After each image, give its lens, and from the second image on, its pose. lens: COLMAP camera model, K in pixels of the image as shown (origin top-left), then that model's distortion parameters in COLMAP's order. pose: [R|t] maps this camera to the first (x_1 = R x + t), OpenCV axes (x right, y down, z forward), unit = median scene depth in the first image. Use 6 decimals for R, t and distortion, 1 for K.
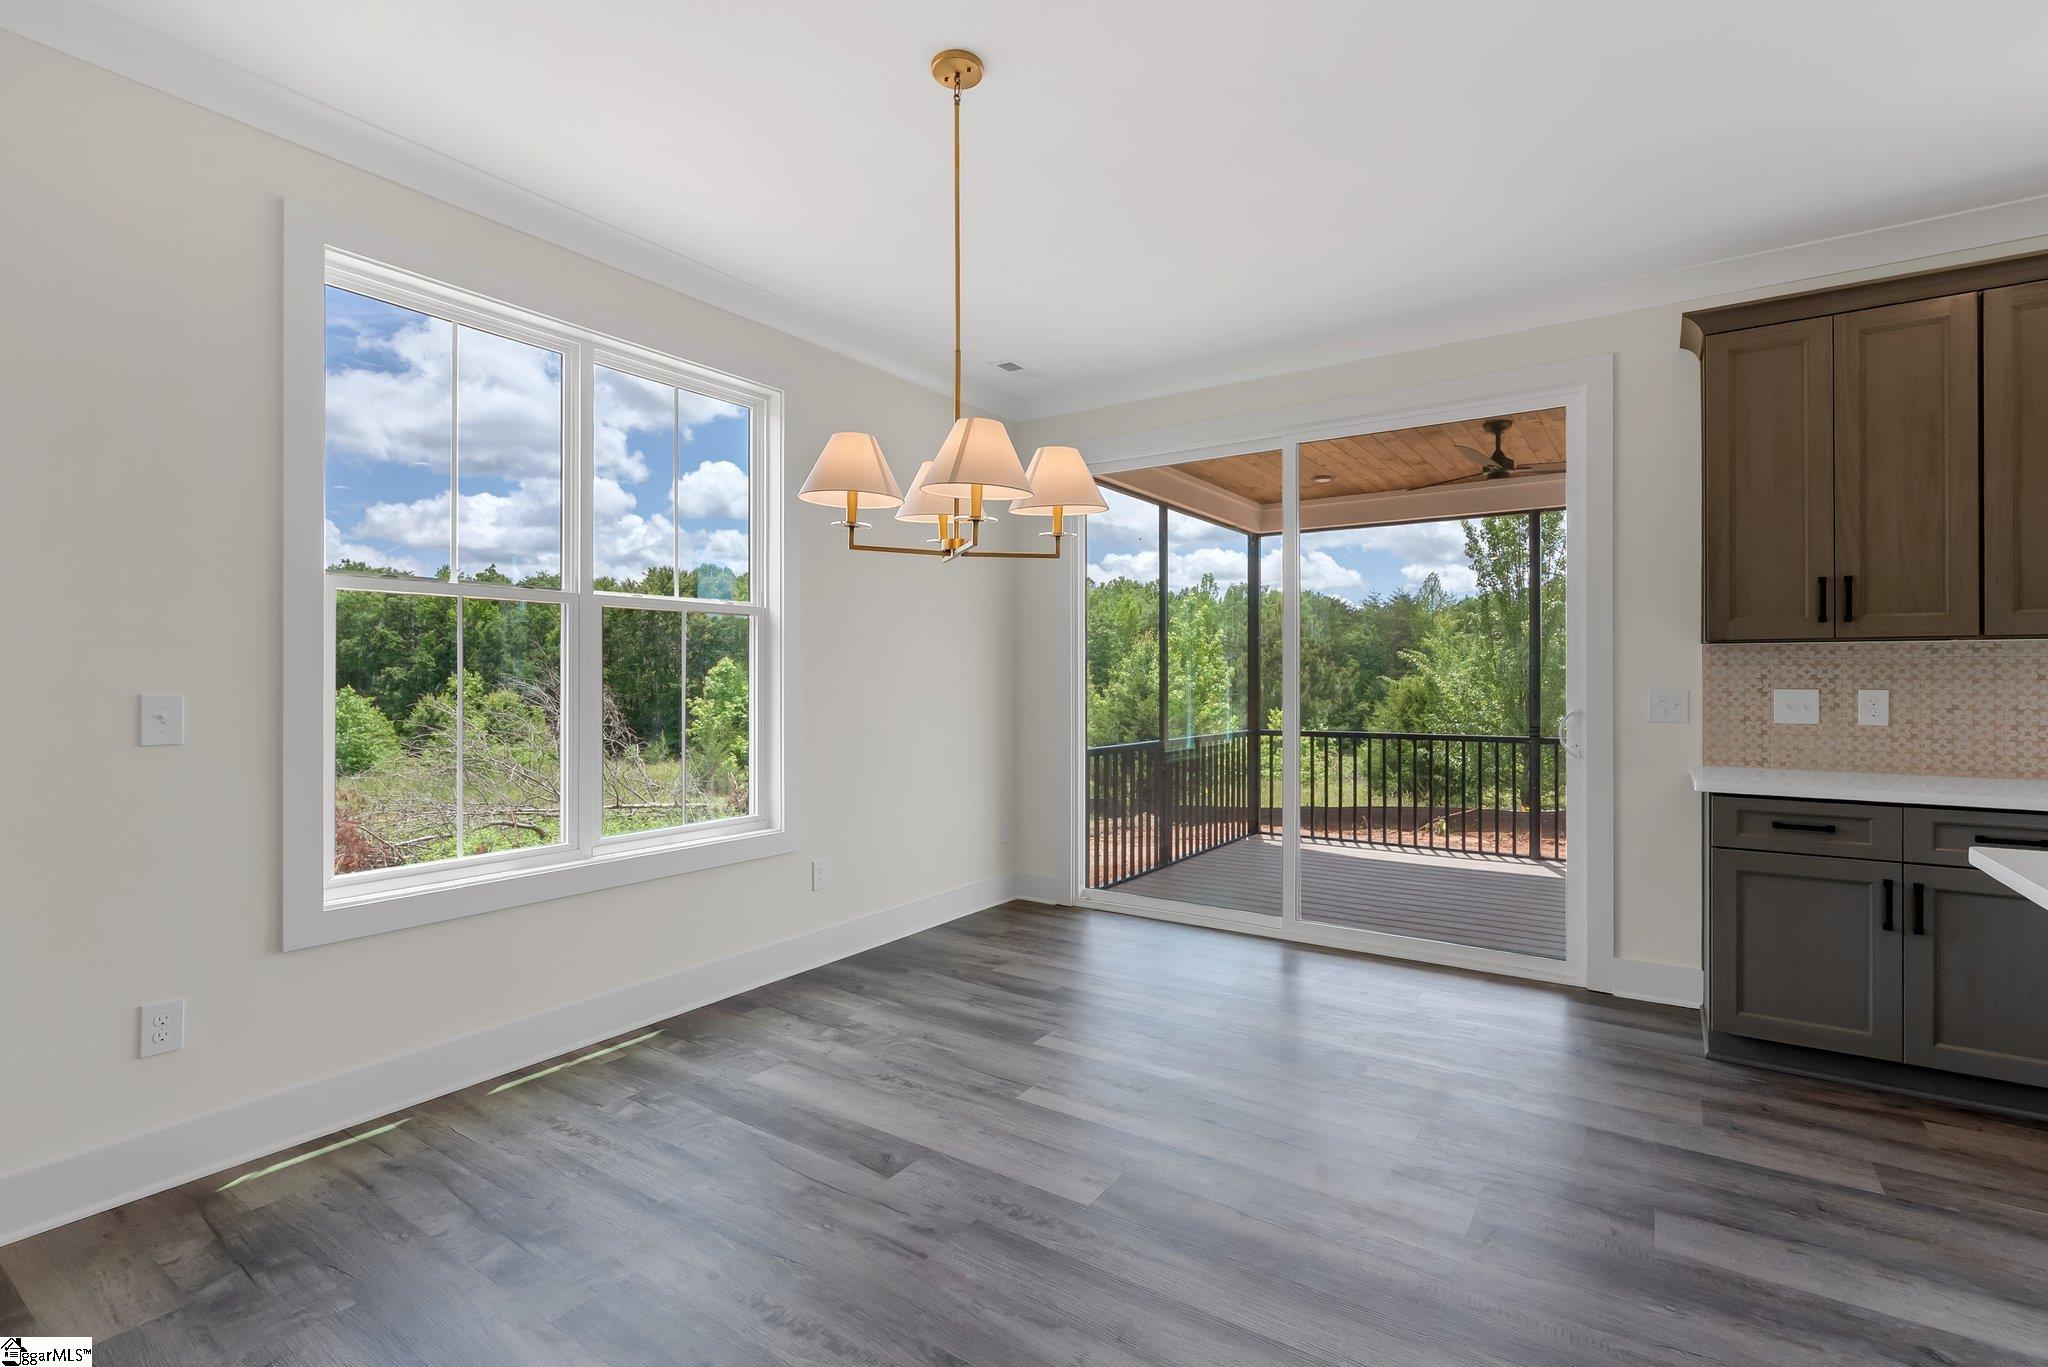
lens RADIAL K [[933.5, 0, 1037.2], [0, 933.5, 678.0], [0, 0, 1]] dist [-0.008882, 0.003452]
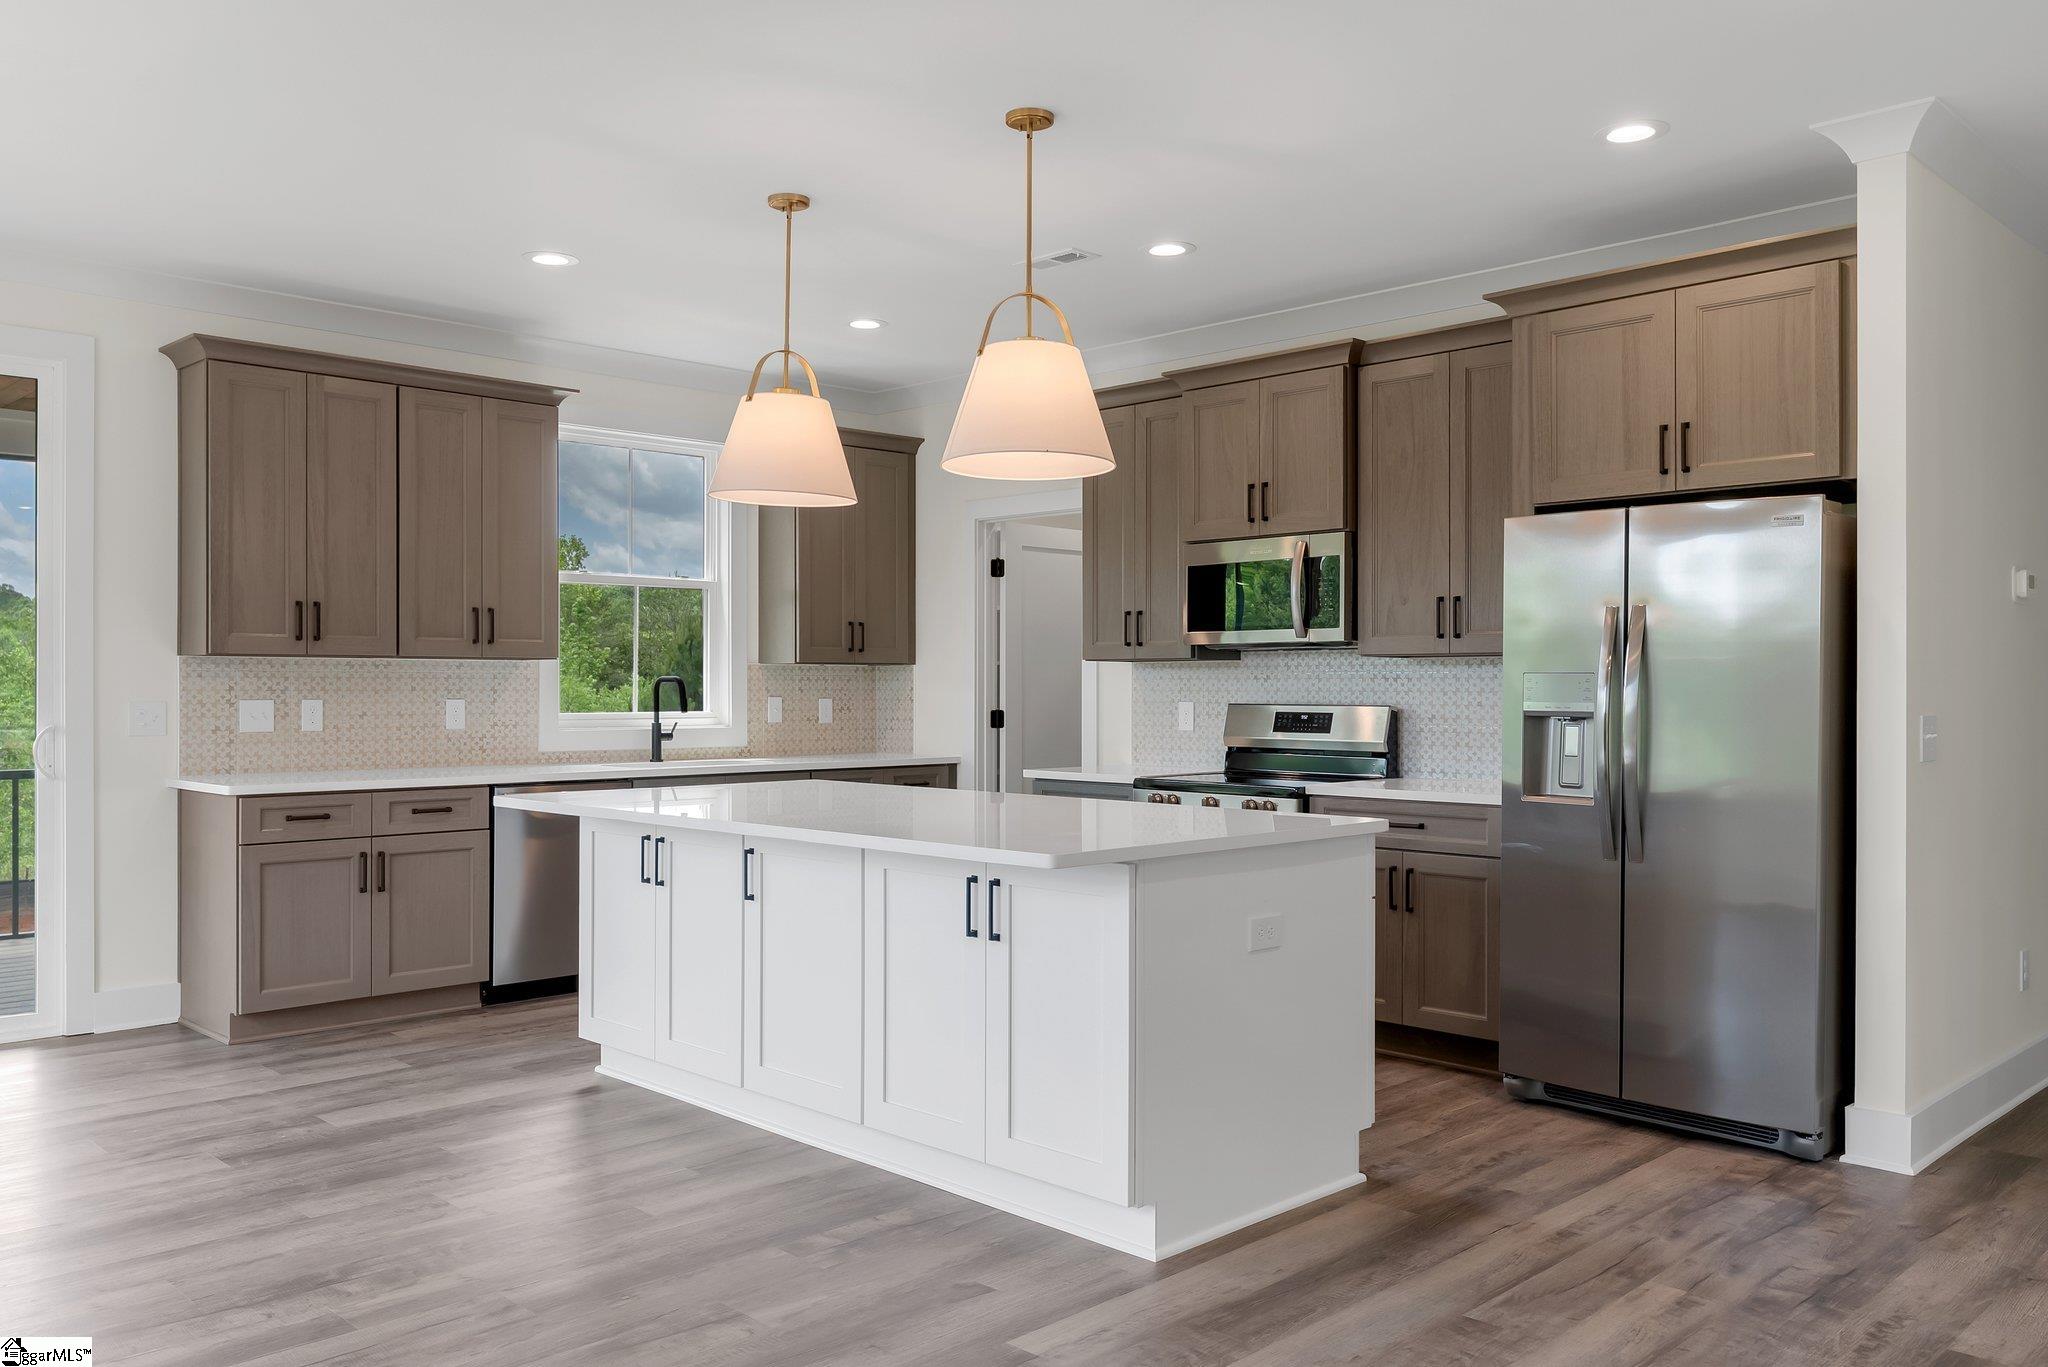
lens RADIAL K [[1600.3, 0, 1025.0], [0, 1600.3, 685.4], [0, 0, 1]] dist [0.001497, 0.000808]
pose [[0.198116, -0.000134, 0.980179, -0.826278], [0.001065, 0.999999, -0.000079, -0.003574], [-0.980178, 0.001059, 0.198116, -0.240092]]
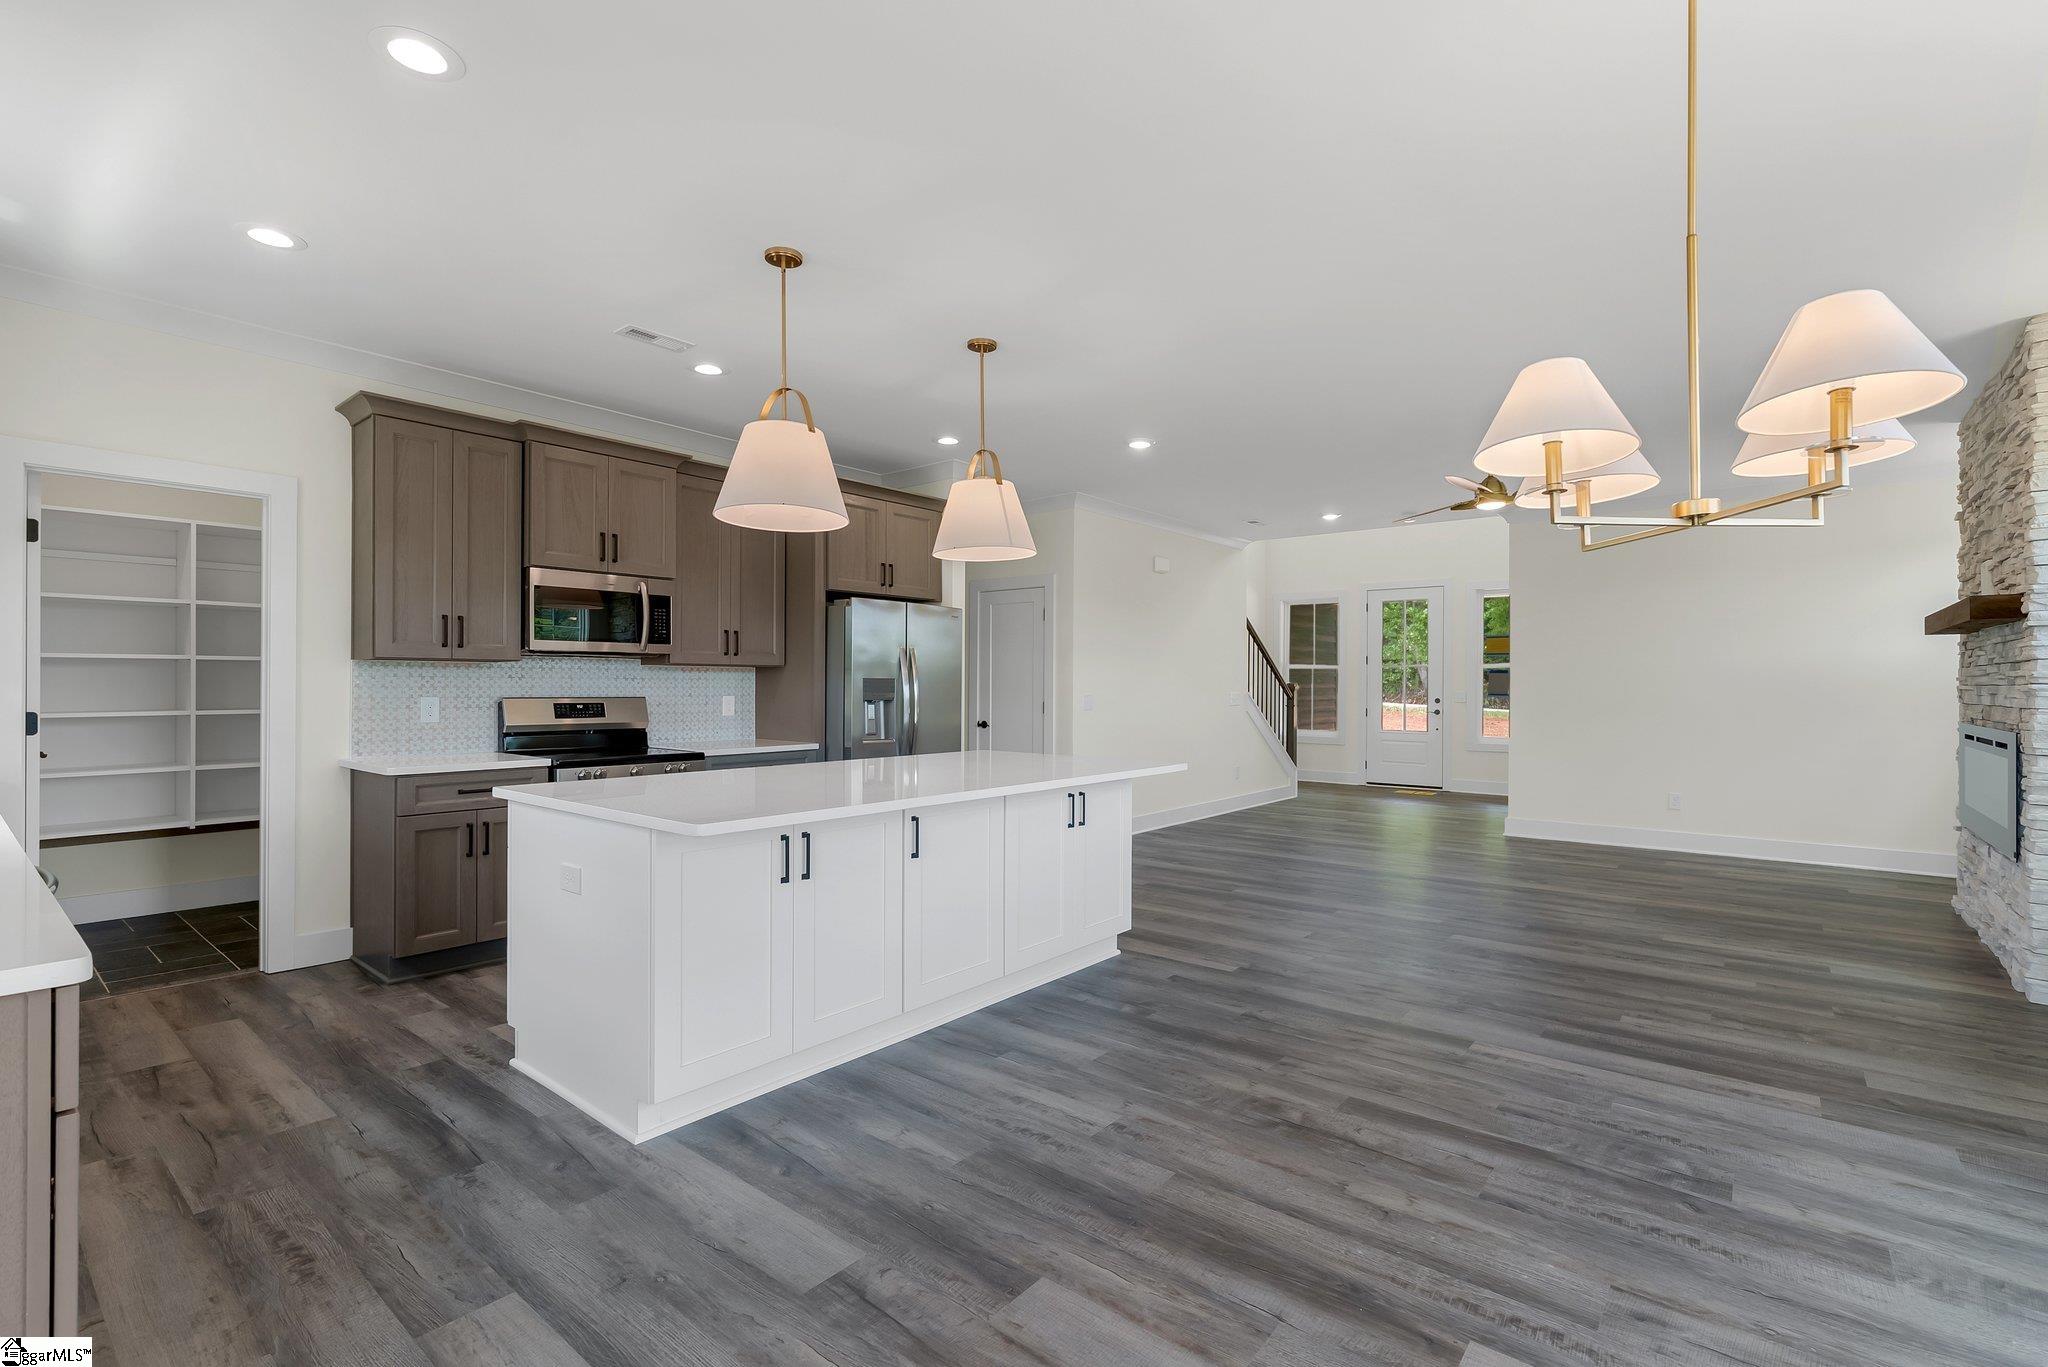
lens RADIAL K [[933.5, 0, 1025.1], [0, 933.5, 673.7], [0, 0, 1]] dist [-0.008882, 0.003452]
pose [[-0.995864, -0.004270, 0.090756, 0.247911], [-0.005185, 0.999938, -0.009850, -0.007216], [-0.090708, -0.010280, -0.995824, 1.230261]]
